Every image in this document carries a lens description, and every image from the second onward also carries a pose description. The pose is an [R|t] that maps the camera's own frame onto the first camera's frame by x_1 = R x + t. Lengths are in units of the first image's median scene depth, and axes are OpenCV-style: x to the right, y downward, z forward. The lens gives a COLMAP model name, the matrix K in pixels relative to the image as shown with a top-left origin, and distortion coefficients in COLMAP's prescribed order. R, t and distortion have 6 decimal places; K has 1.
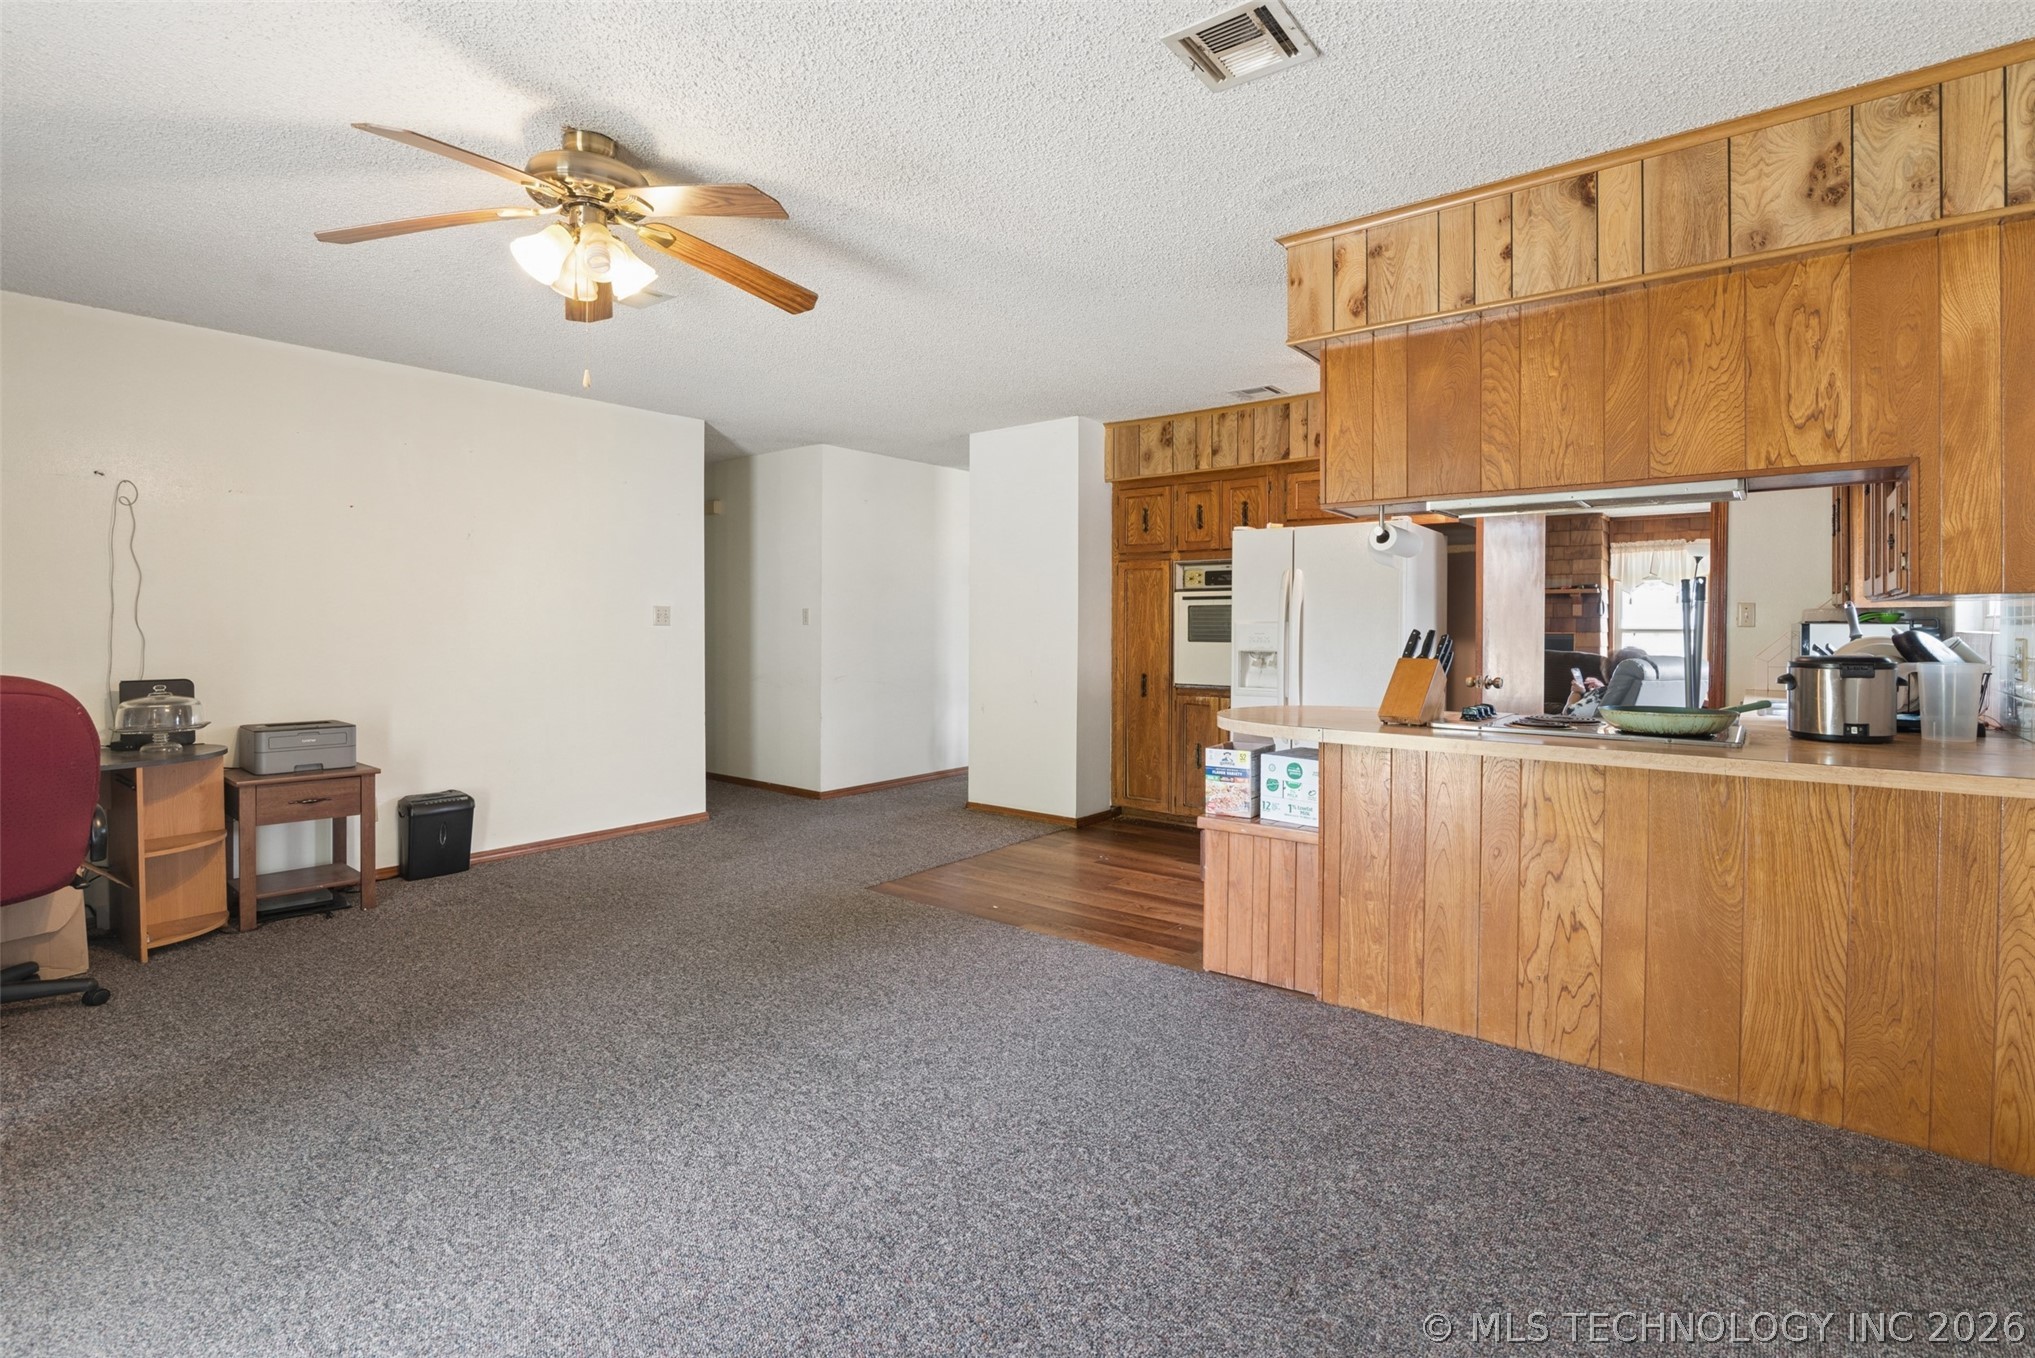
lens RADIAL K [[947.1, 0, 1018.8], [0, 947.1, 638.7], [0, 0, 1]] dist [-0.017247, -0.000046]
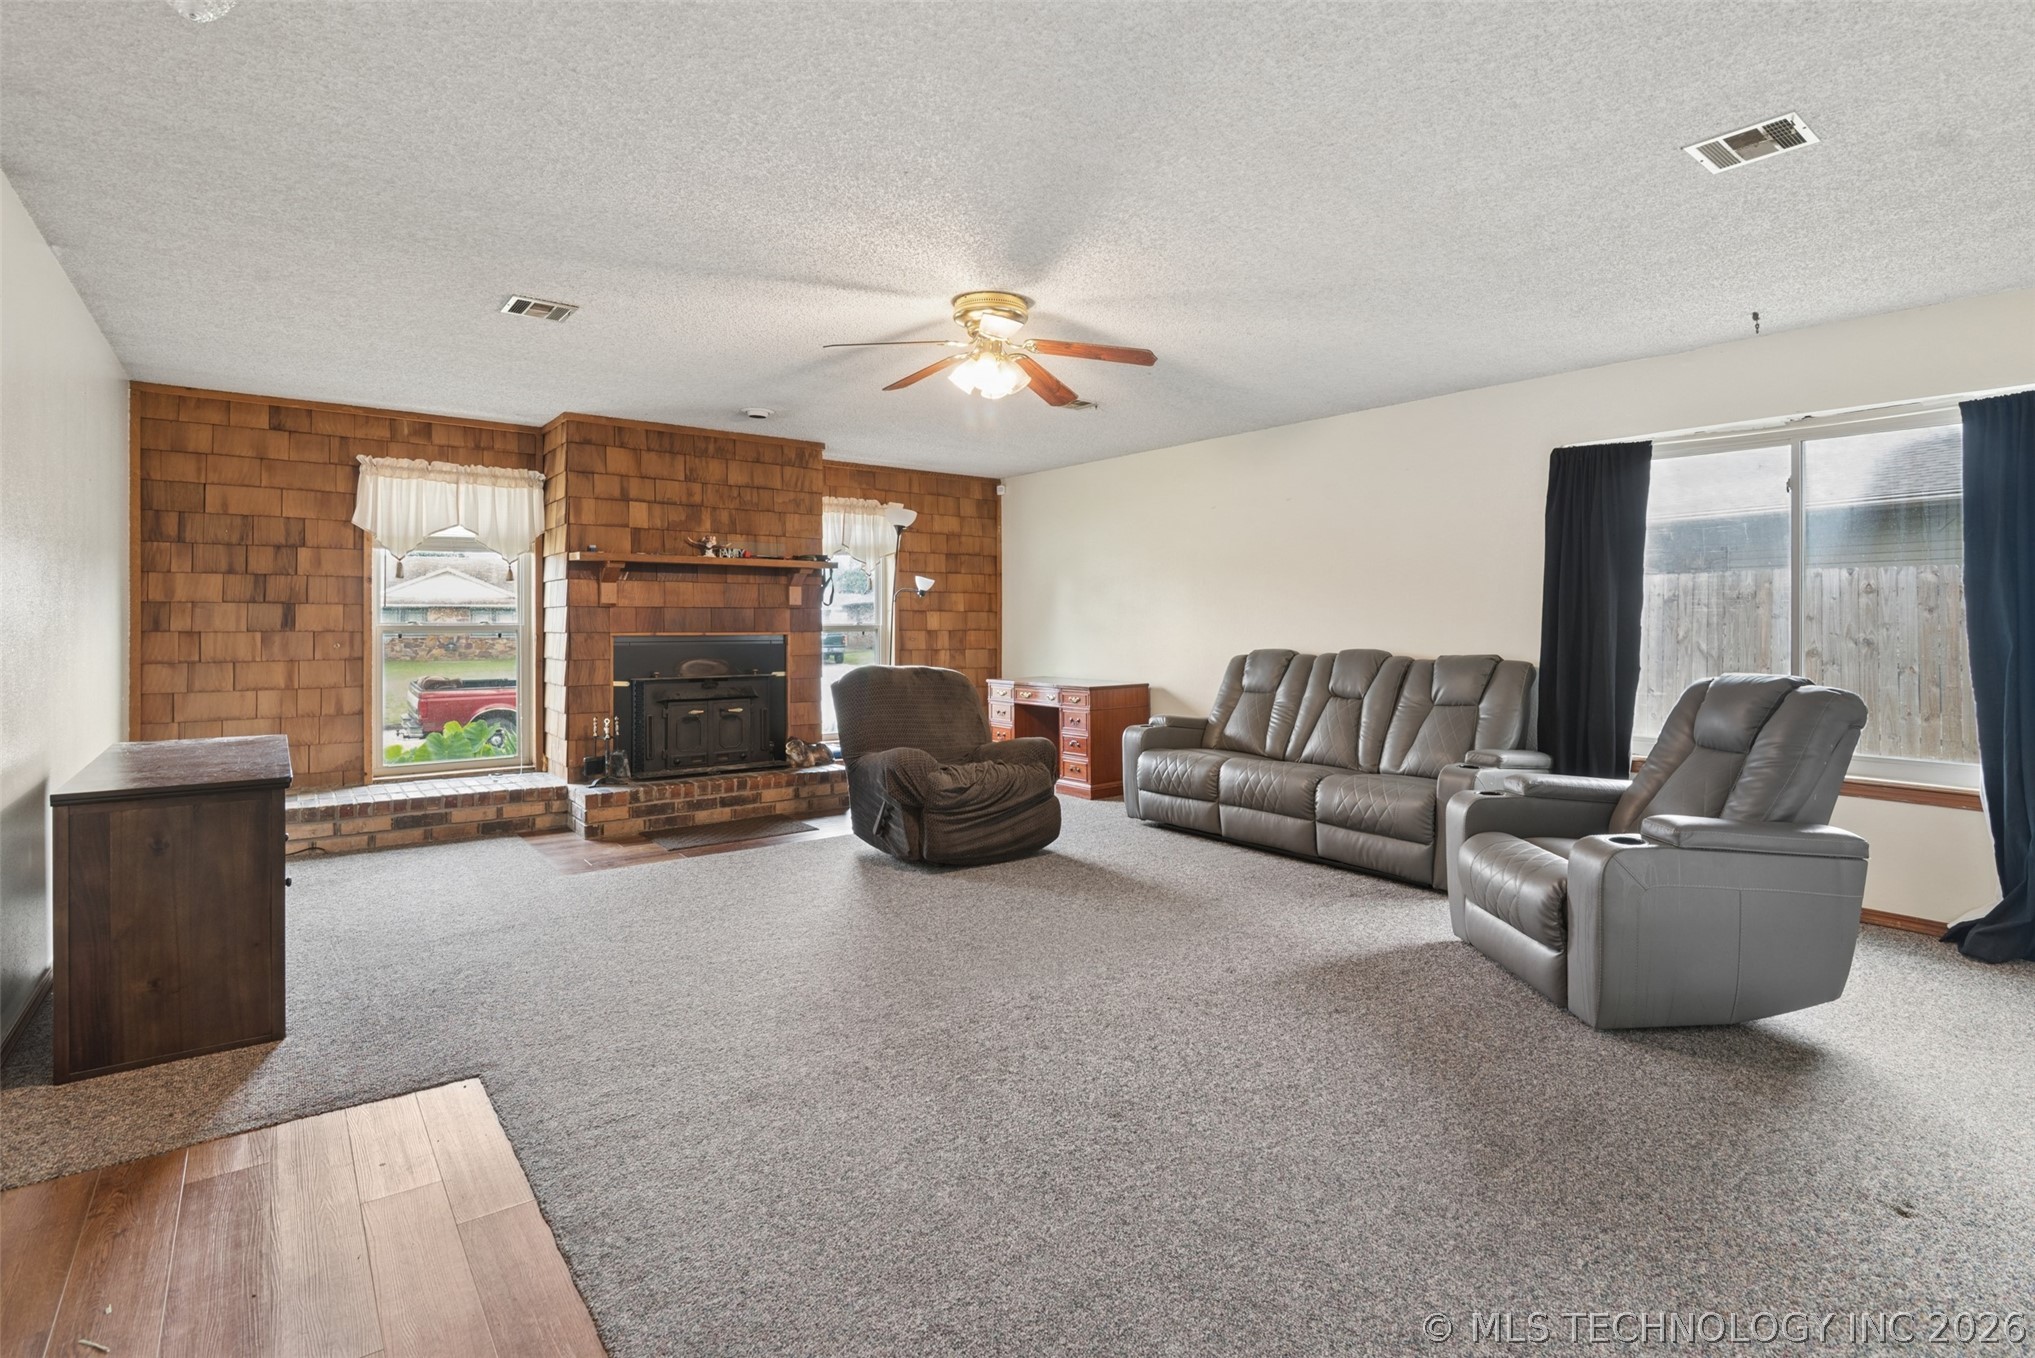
lens RADIAL K [[954.9, 0, 1014.5], [0, 954.9, 613.1], [0, 0, 1]] dist [-0.017405, 0.000135]
pose [[0.241061, 0.004931, 0.970497, 0.088842], [0.012841, 0.999883, -0.008270, -0.043122], [-0.970425, 0.014456, 0.240969, 2.556651]]
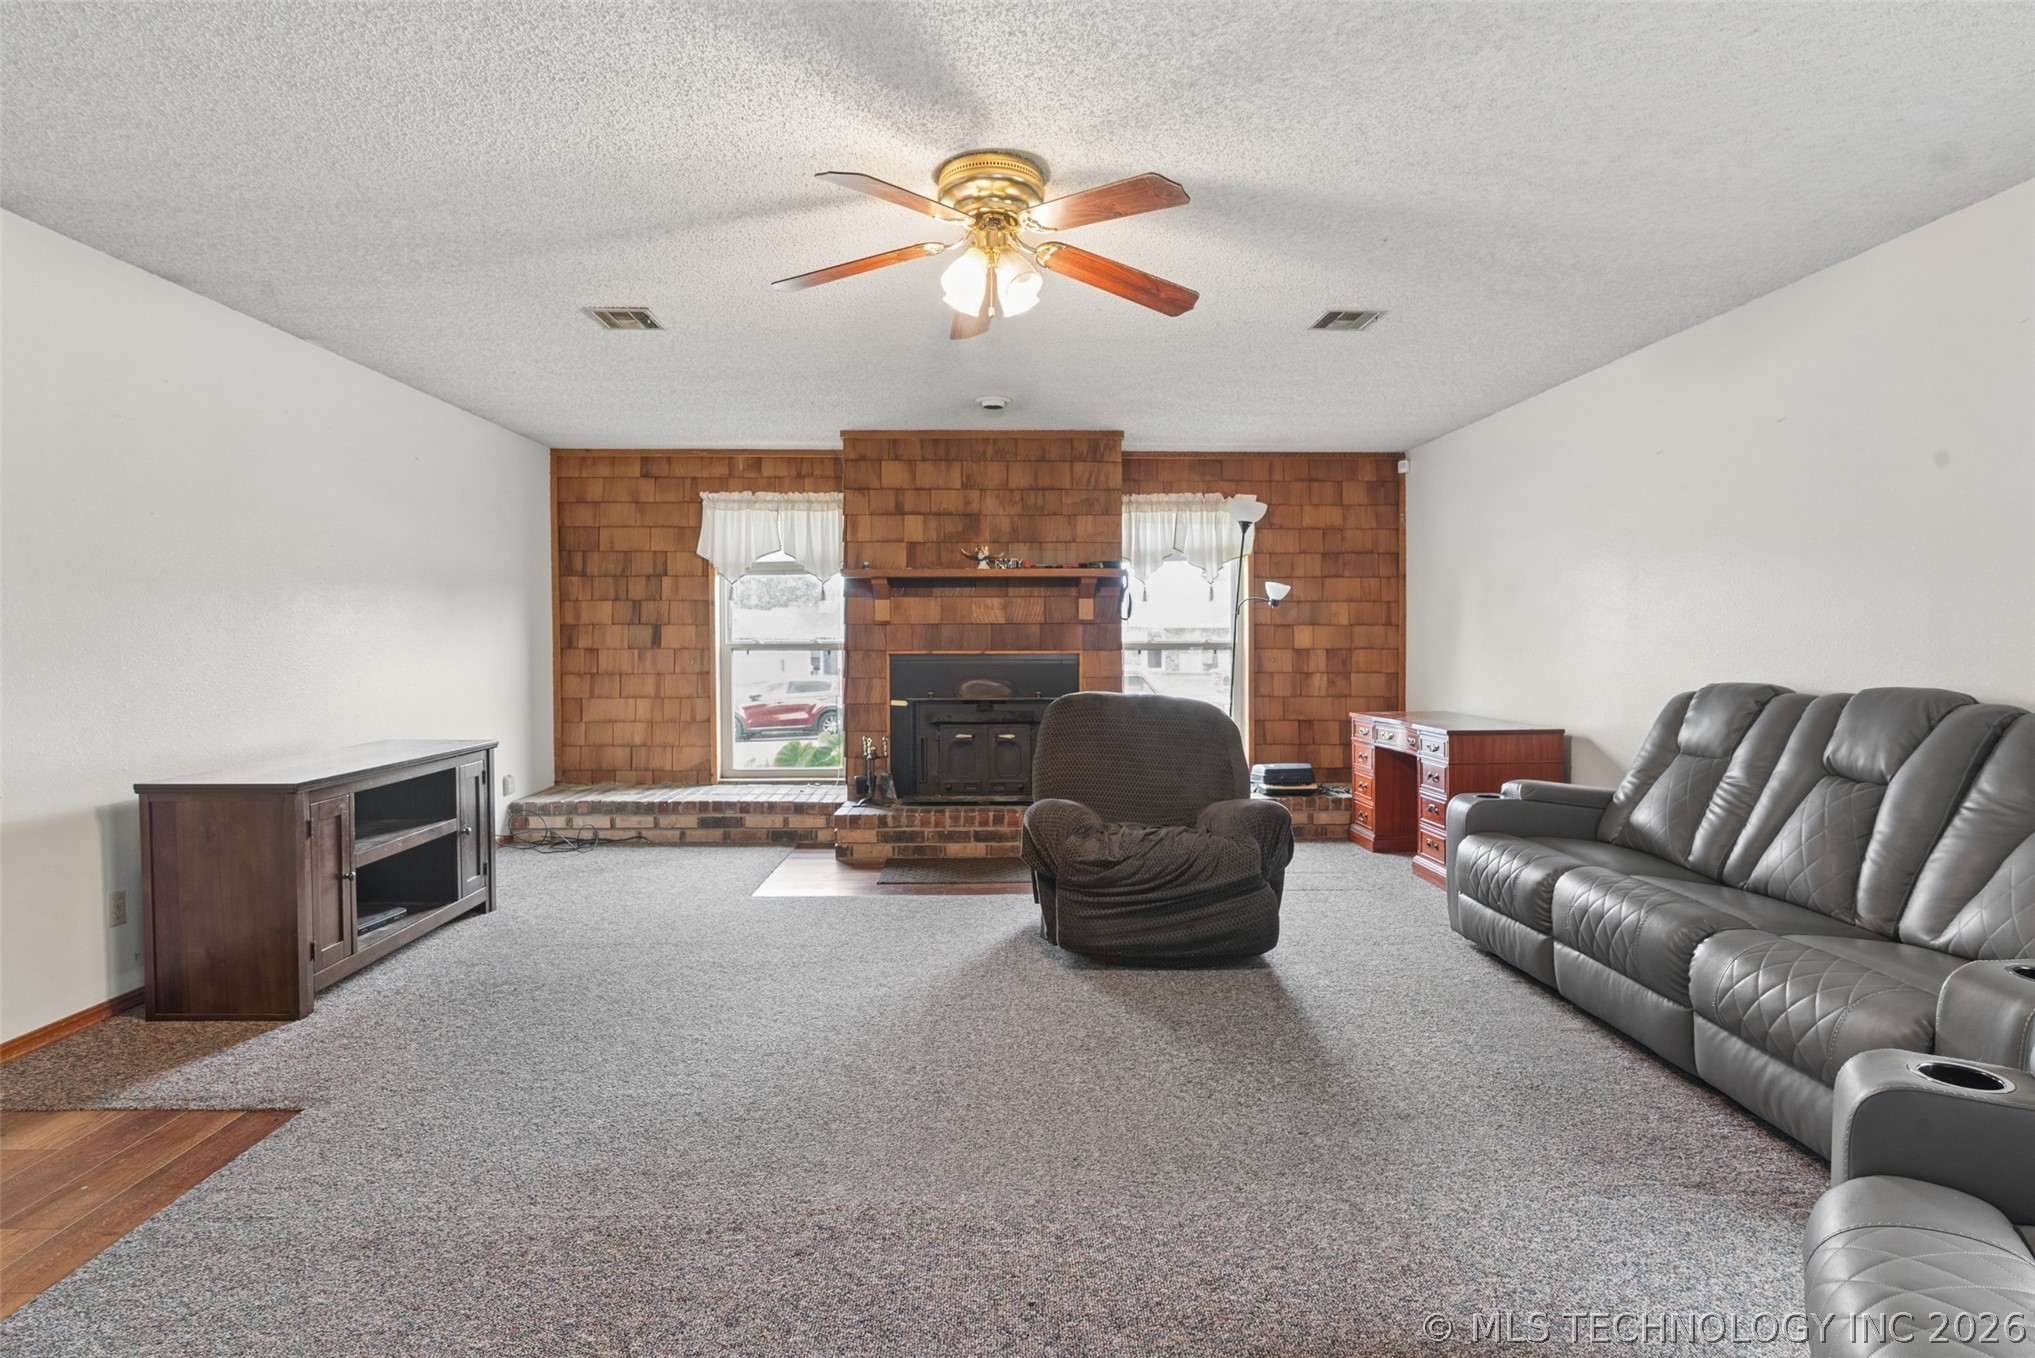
lens RADIAL K [[940.8, 0, 1013.5], [0, 940.8, 652.1], [0, 0, 1]] dist [-0.018867, 0.000401]
pose [[0.762722, -0.014626, 0.646561, 0.768226], [0.014383, 0.999881, 0.005652, -0.033492], [-0.646566, 0.004988, 0.762842, 2.216206]]
